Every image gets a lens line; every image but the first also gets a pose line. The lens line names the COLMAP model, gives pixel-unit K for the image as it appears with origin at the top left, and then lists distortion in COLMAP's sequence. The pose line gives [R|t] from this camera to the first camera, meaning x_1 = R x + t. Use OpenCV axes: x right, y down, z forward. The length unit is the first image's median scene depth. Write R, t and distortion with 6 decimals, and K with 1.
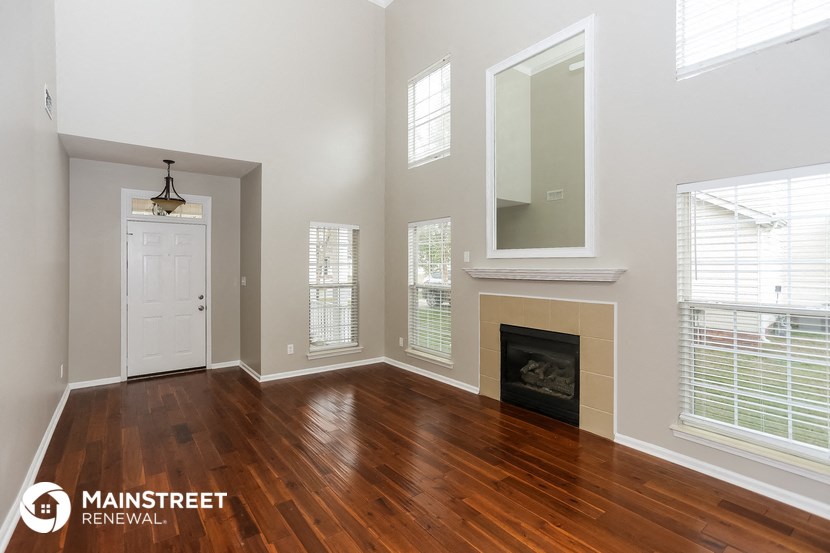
lens RADIAL K [[396.0, 0, 414.7], [0, 396.0, 264.9], [0, 0, 1]] dist [-0.029024, 0.000176]
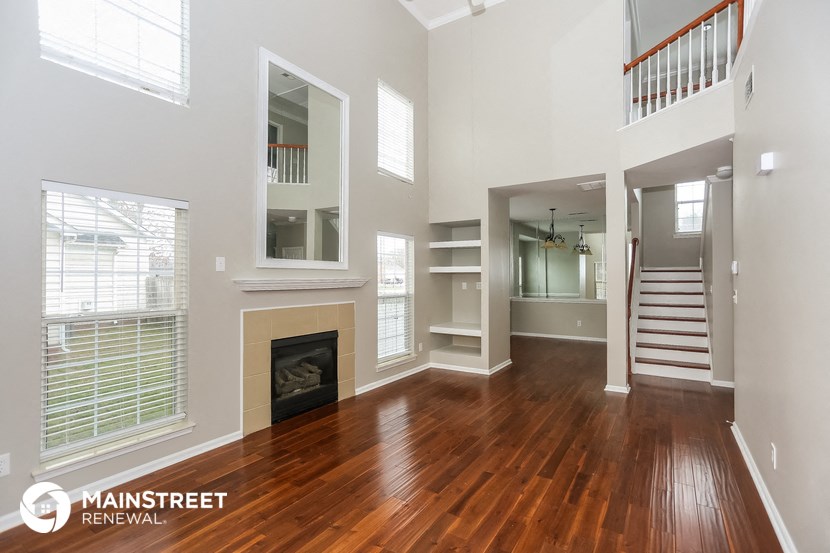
lens RADIAL K [[392.8, 0, 415.0], [0, 392.8, 276.5], [0, 0, 1]] dist [-0.047287, -0.000032]
pose [[-0.342693, 0.002556, 0.939444, -0.807017], [0.001210, 0.999997, -0.002280, 0.006224], [-0.939447, 0.000355, -0.342695, 1.100608]]
